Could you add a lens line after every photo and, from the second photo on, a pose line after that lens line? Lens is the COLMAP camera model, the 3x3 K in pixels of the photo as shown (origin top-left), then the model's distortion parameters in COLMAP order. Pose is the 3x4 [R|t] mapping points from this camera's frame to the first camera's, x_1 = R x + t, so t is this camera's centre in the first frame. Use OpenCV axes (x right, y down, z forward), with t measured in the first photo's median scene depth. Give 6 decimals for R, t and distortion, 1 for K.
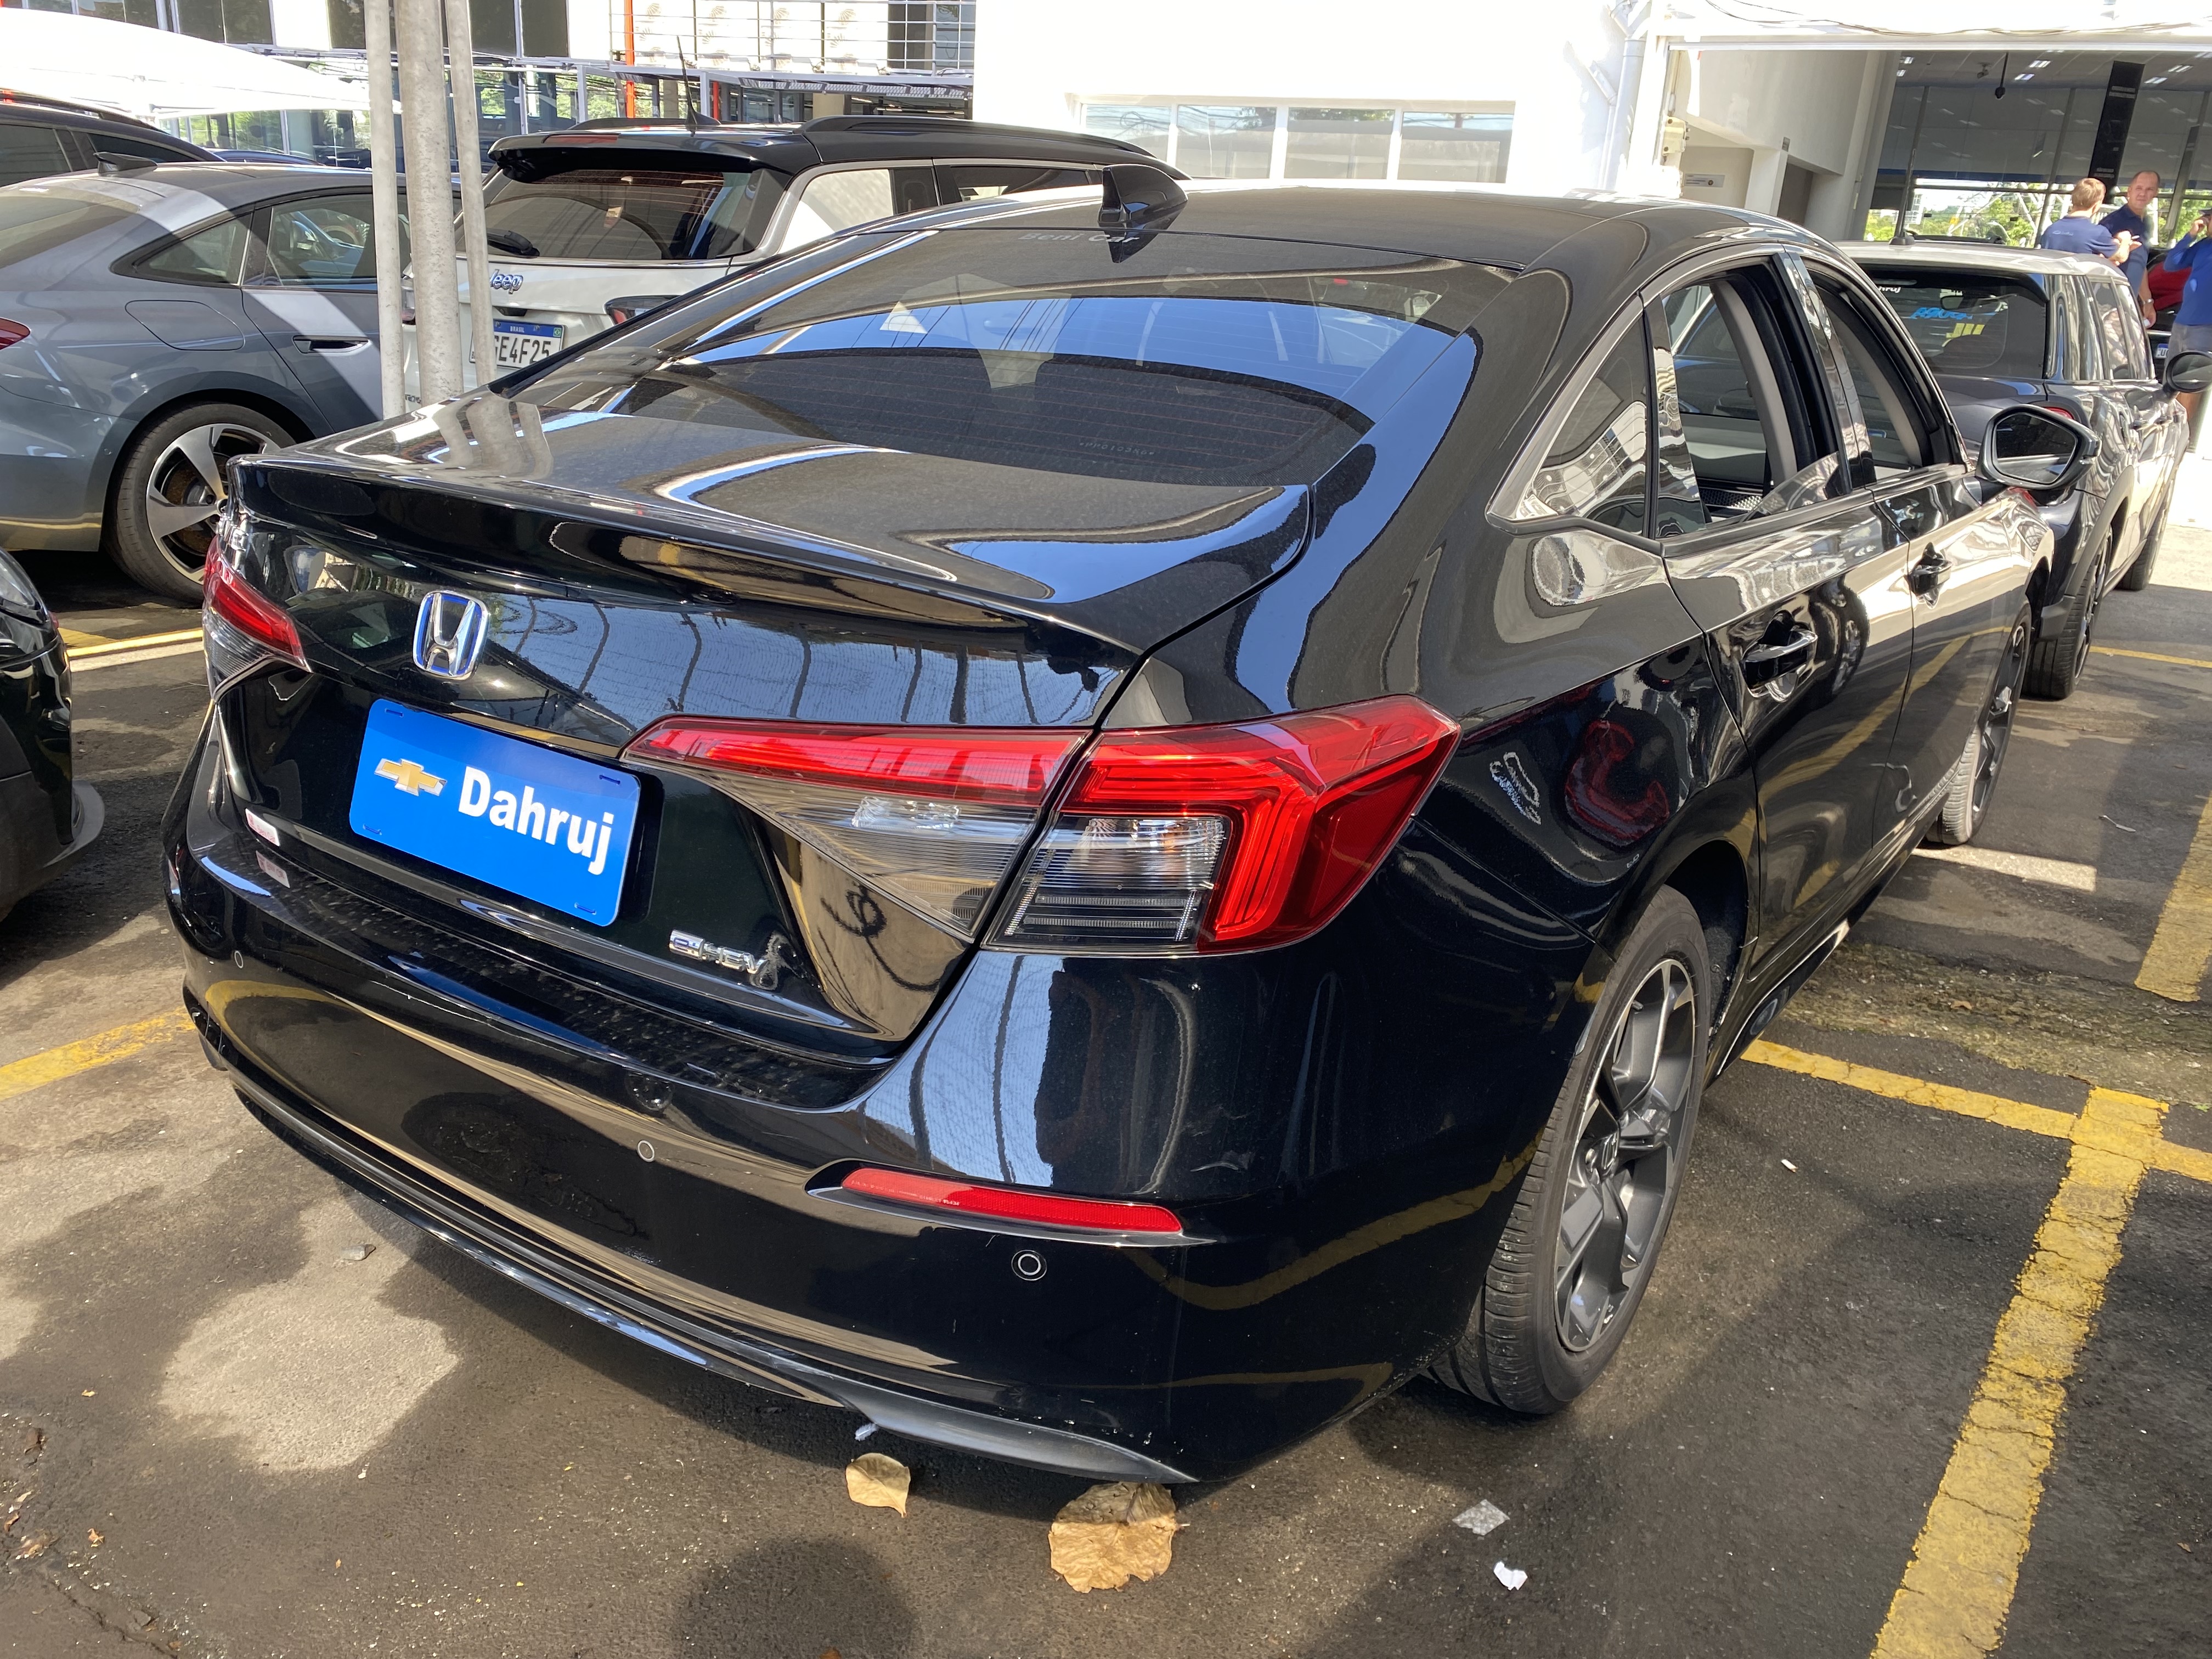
lens RADIAL K [[1648.4, 0, 1086.2], [0, 1648.4, 824.5], [0, 0, 1]] dist [0.013882, -0.013277]
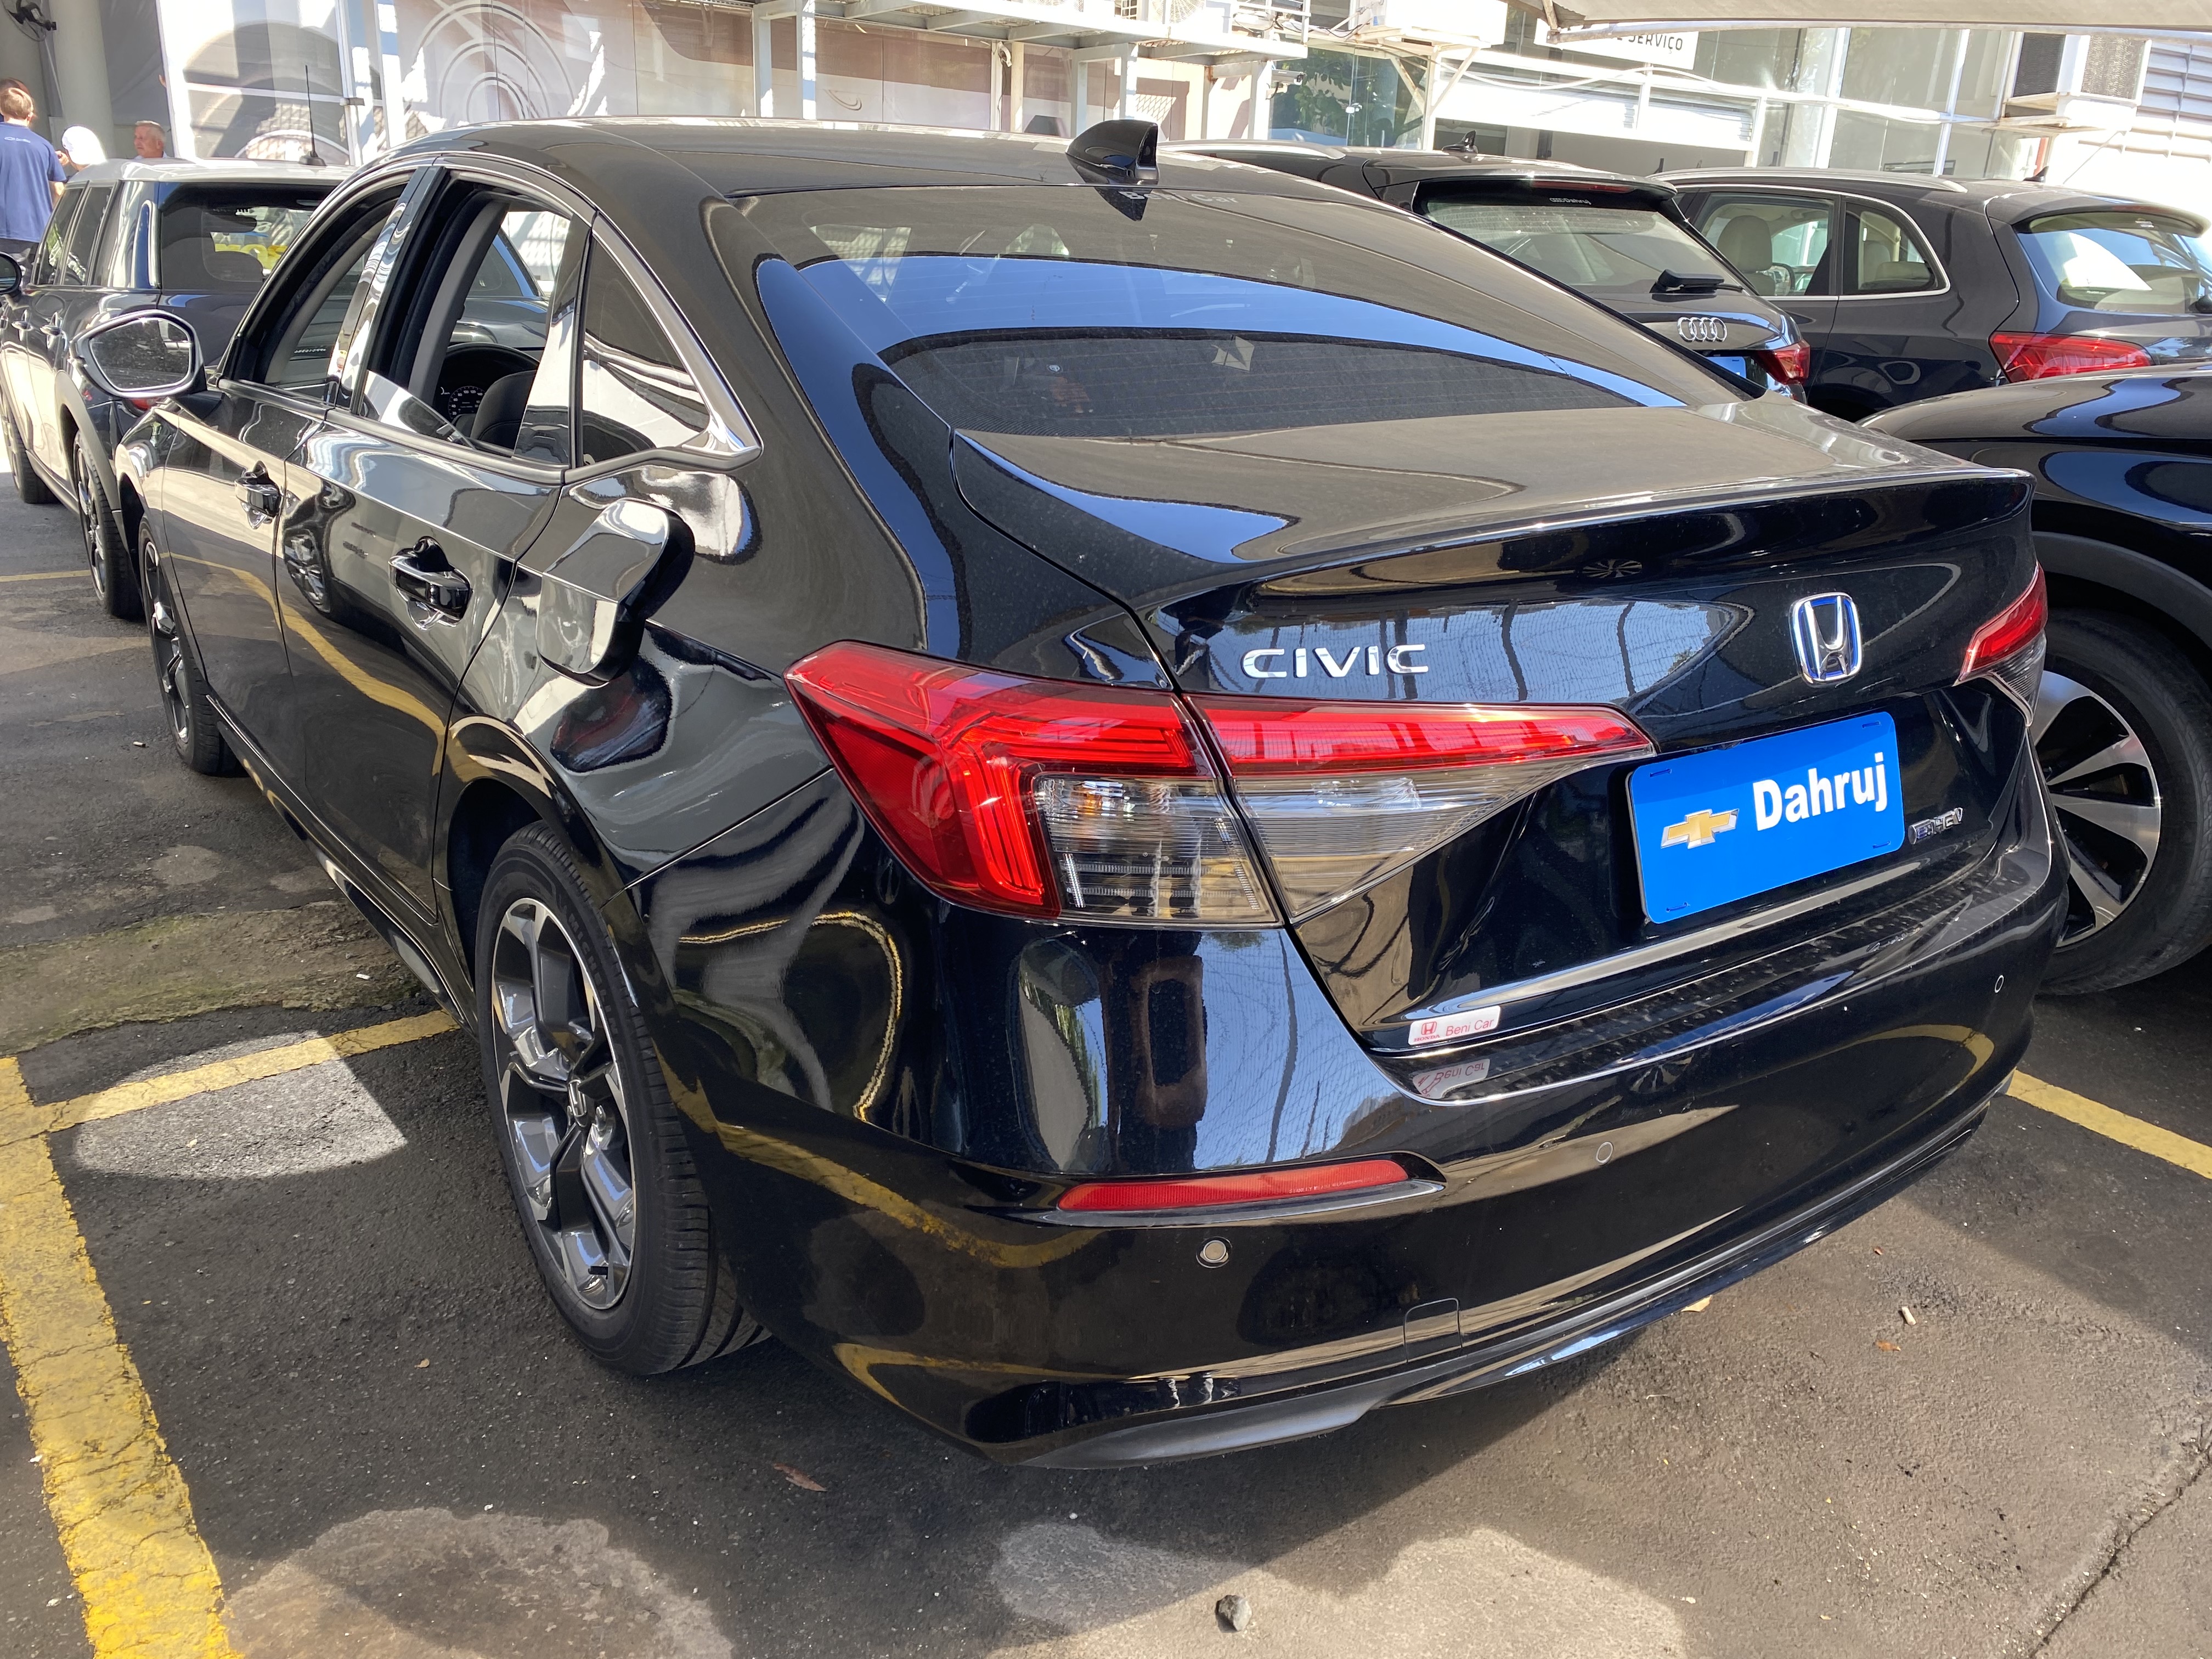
lens RADIAL K [[1648.4, 0, 1112.1], [0, 1648.4, 837.6], [0, 0, 1]] dist [0.013882, -0.013277]
pose [[0.350176, -0.347369, 0.869892, -1.353963], [0.294083, 0.922506, 0.249996, -0.355776], [-0.889321, 0.168278, 0.425195, 0.936256]]
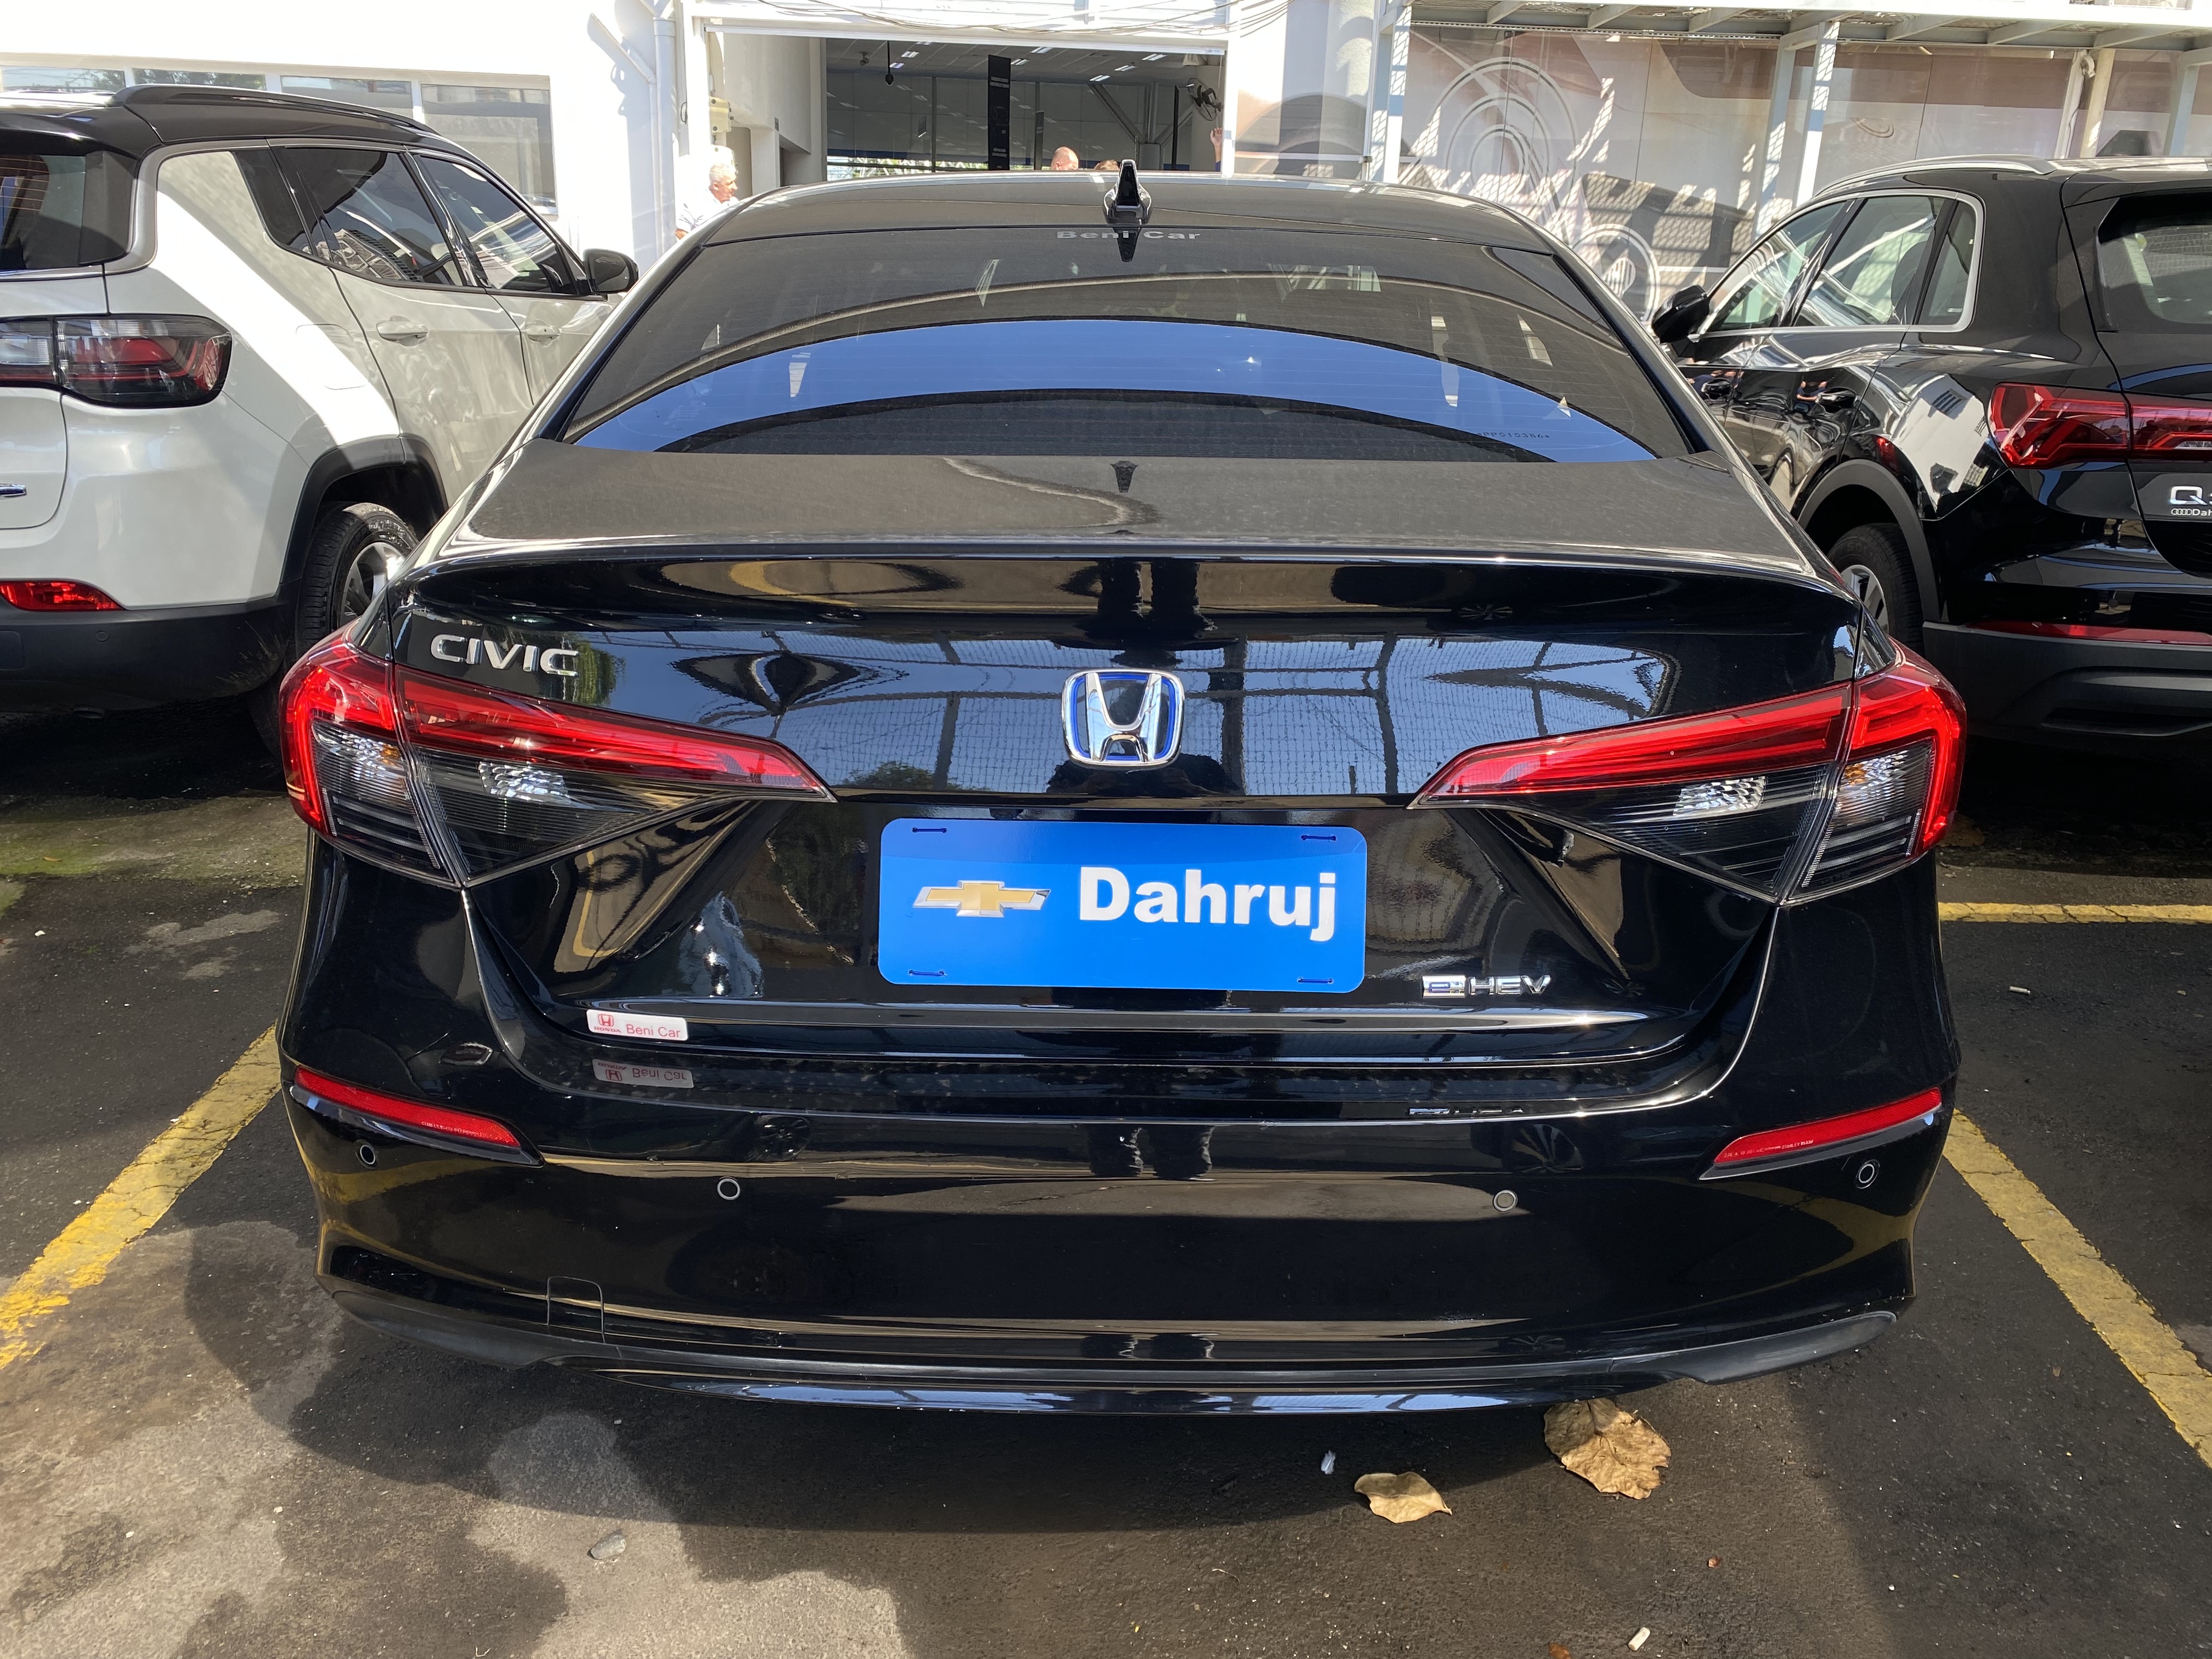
lens RADIAL K [[1648.4, 0, 1097.1], [0, 1648.4, 805.4], [0, 0, 1]] dist [0.013882, -0.013277]
pose [[0.829929, -0.205053, 0.518817, -0.811971], [0.203898, 0.977150, 0.060034, -0.116914], [-0.519271, 0.055962, 0.852775, 0.265878]]
